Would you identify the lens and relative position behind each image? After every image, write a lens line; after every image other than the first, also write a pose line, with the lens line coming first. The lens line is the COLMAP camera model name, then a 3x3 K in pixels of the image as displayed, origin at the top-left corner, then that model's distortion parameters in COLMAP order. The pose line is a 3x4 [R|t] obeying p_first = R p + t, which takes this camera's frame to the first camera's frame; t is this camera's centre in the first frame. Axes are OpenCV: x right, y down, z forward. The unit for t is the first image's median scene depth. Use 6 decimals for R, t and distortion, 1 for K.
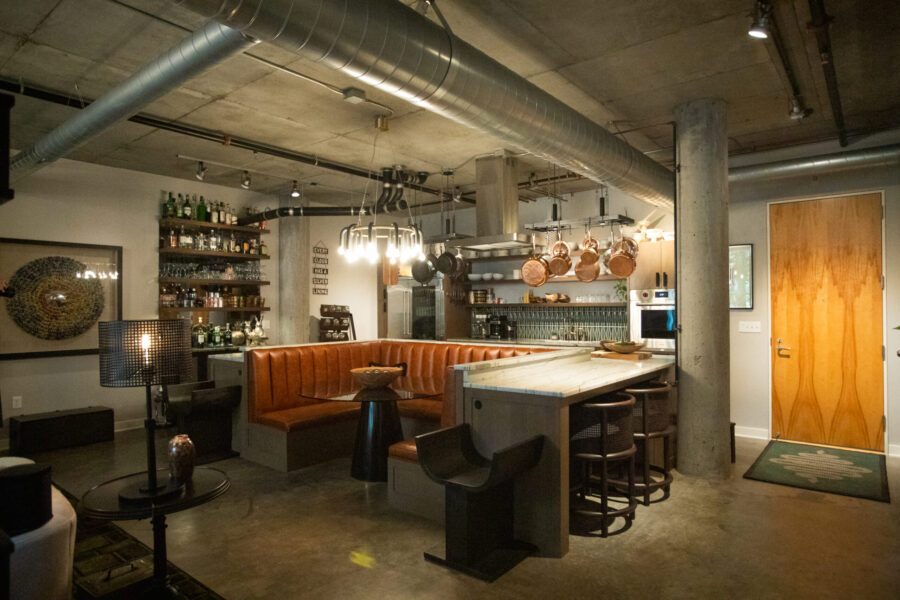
lens RADIAL K [[544.2, 0, 450.0], [0, 544.2, 300.0], [0, 0, 1]] dist [-0.052095, 0.000968]
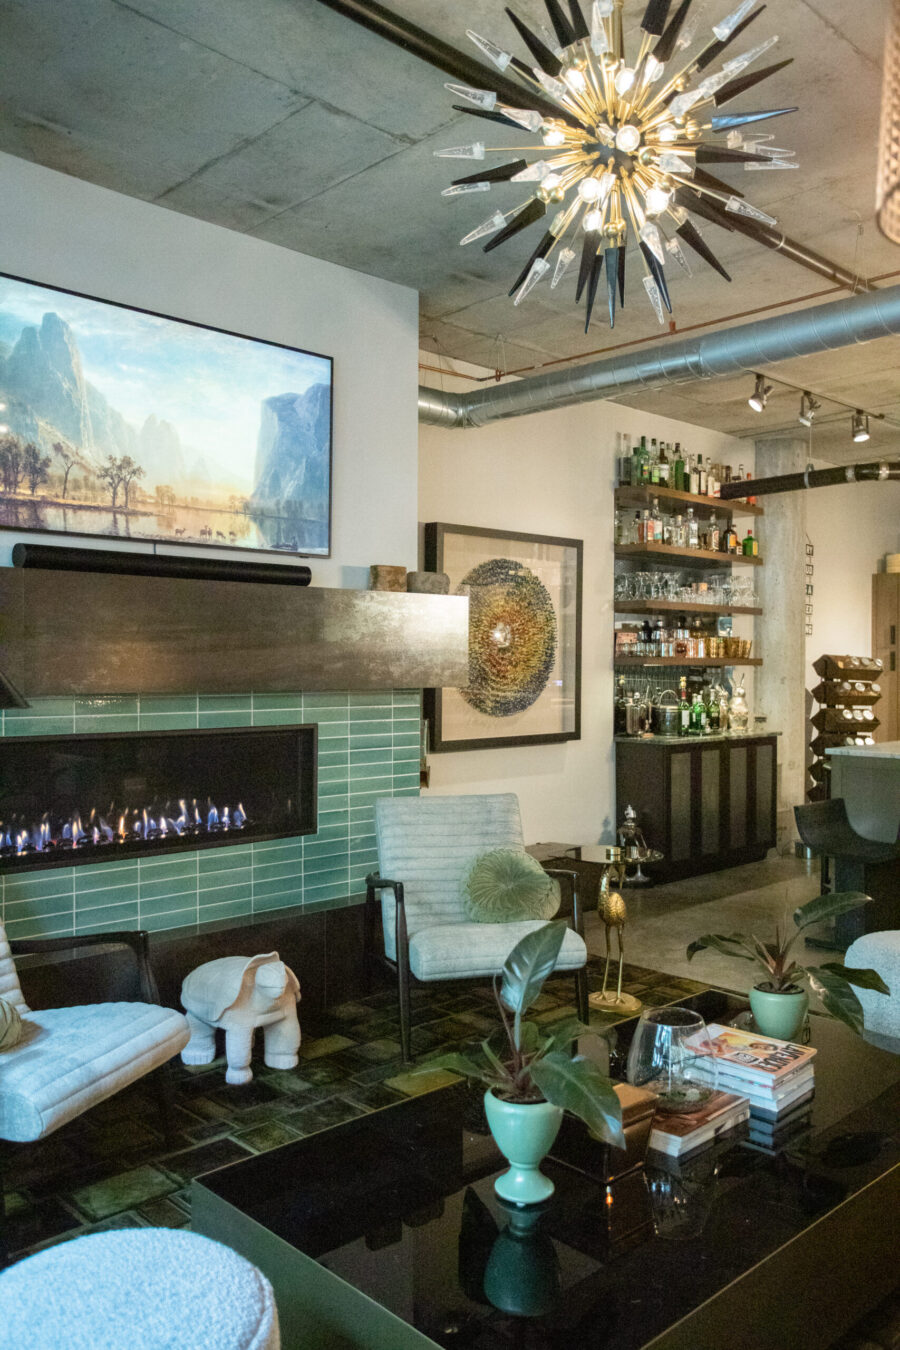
lens RADIAL K [[1081.1, 0, 450.0], [0, 1081.1, 675.0], [0, 0, 1]] dist [-0.010874, 0.000374]
pose [[0.992553, 0.008300, -0.121531, -0.554083], [-0.005601, 0.999730, 0.022533, 0.008356], [0.121686, -0.021685, 0.992332, -0.063429]]
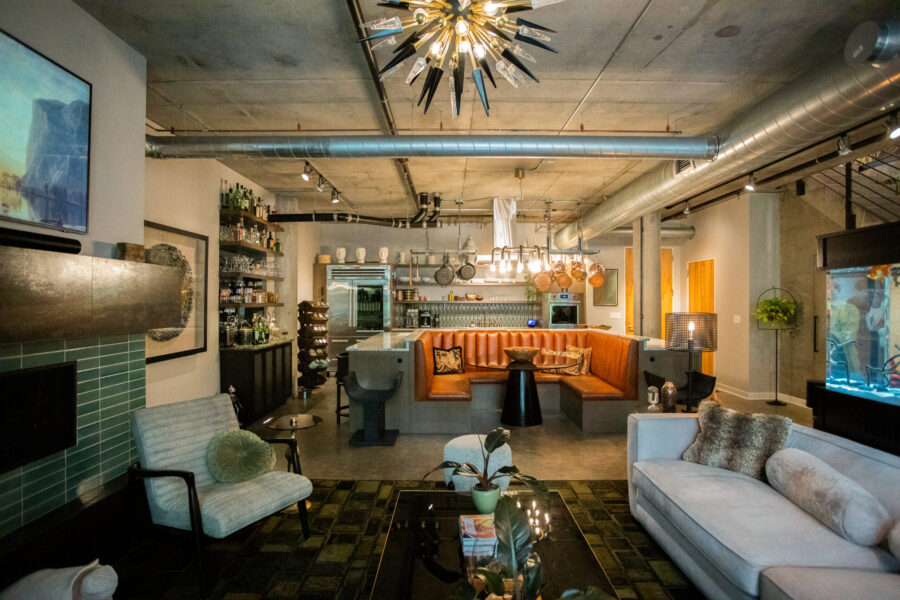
lens RADIAL K [[469.7, 0, 450.0], [0, 469.7, 300.0], [0, 0, 1]] dist [-0.053331, 0.027816]
pose [[0.776474, 0.008302, 0.630095, -0.715430], [-0.013892, 0.999896, 0.003944, -0.000298], [-0.629997, -0.011815, 0.776508, 0.113346]]
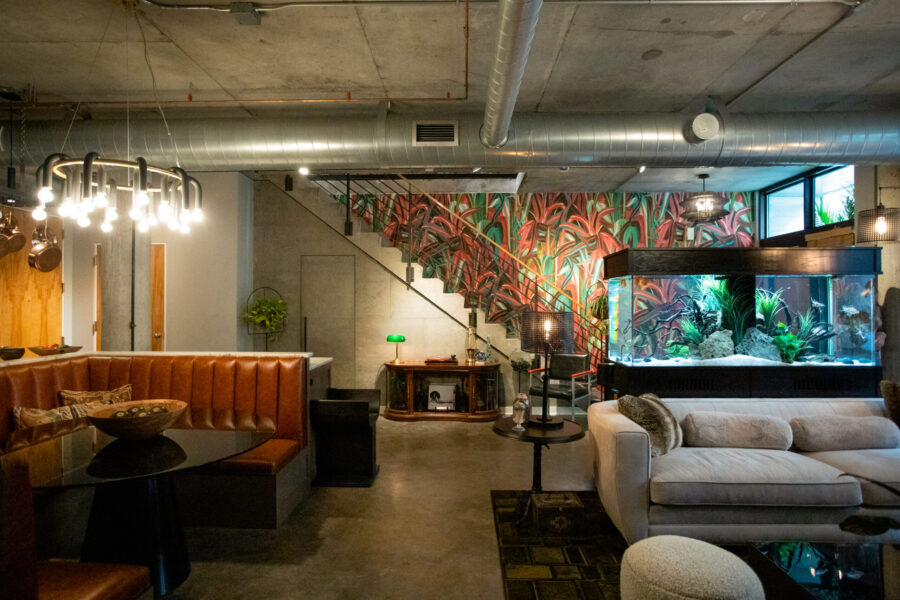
lens RADIAL K [[516.9, 0, 450.0], [0, 516.9, 300.0], [0, 0, 1]] dist [-0.005660, -0.001172]
pose [[-0.613798, 0.009046, 0.789411, -0.561817], [-0.007727, 0.999818, -0.017465, 0.008527], [-0.789426, -0.016820, -0.613616, 0.758346]]
